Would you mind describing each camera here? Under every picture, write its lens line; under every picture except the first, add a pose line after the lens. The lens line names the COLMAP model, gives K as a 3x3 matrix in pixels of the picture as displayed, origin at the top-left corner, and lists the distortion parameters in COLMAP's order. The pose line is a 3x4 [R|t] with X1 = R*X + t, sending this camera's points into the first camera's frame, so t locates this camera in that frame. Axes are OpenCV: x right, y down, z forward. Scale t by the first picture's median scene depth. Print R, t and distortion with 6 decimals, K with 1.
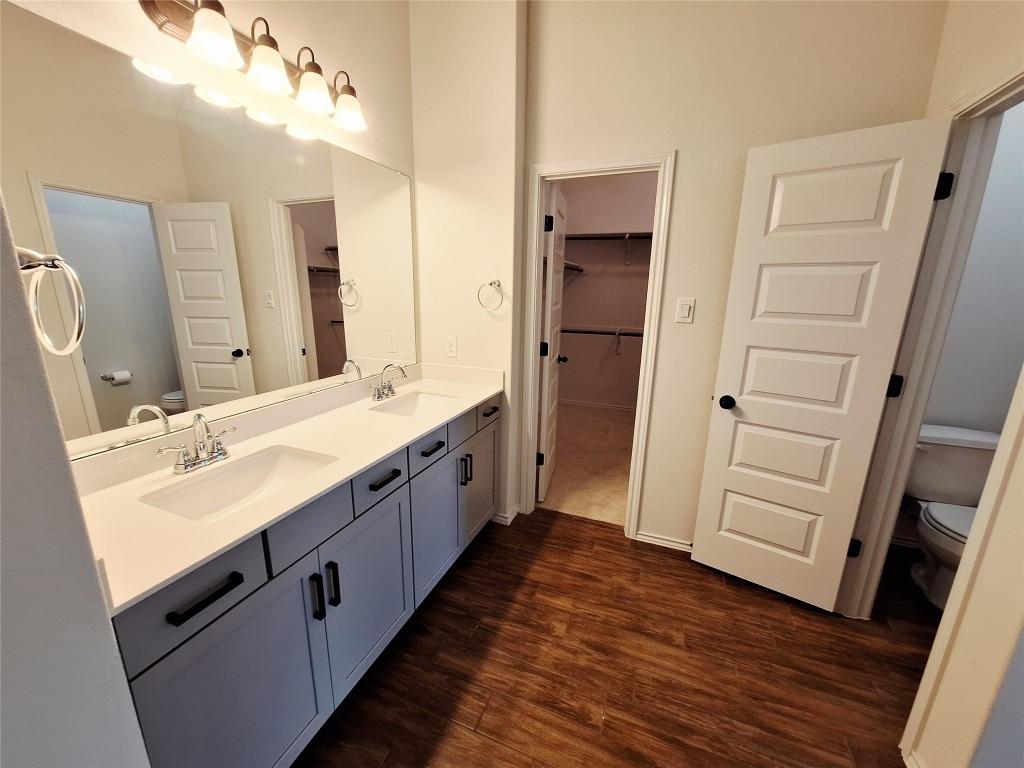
lens RADIAL K [[401.5, 0, 512.6], [0, 401.5, 388.9], [0, 0, 1]] dist [-0.001675, 0.000385]
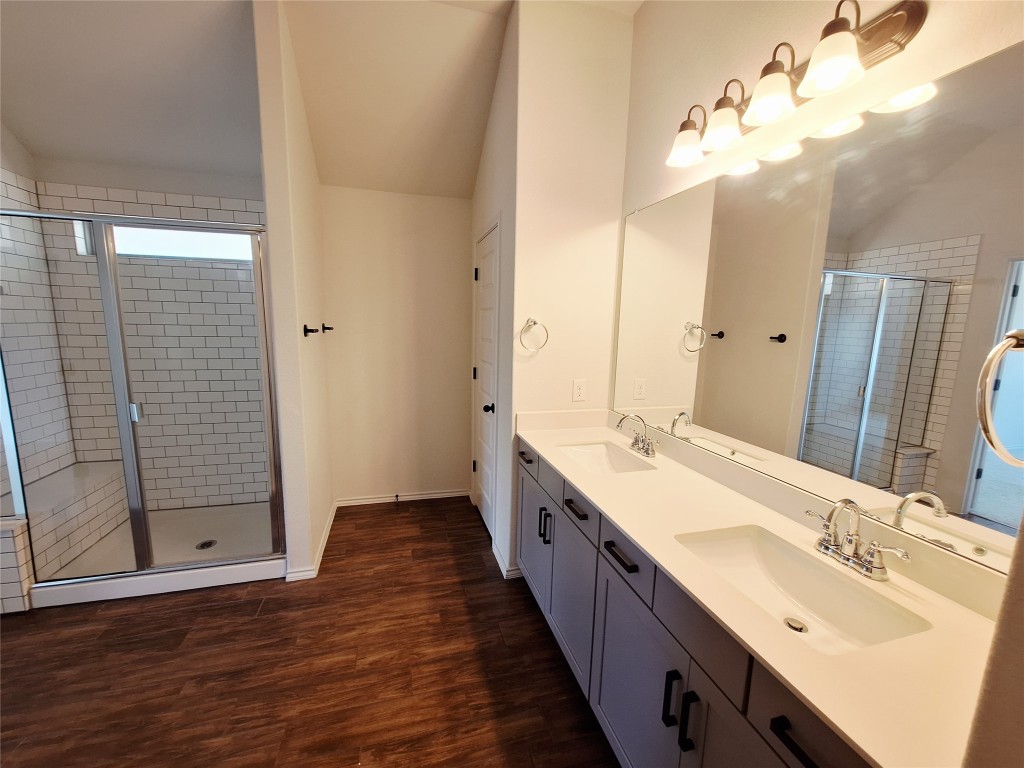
lens RADIAL K [[401.5, 0, 514.0], [0, 401.5, 391.7], [0, 0, 1]] dist [-0.001675, 0.000385]
pose [[-0.802440, 0.053256, -0.594352, 0.432220], [-0.170019, 0.934323, 0.313264, -0.380879], [0.571999, 0.352427, -0.740684, 1.533013]]
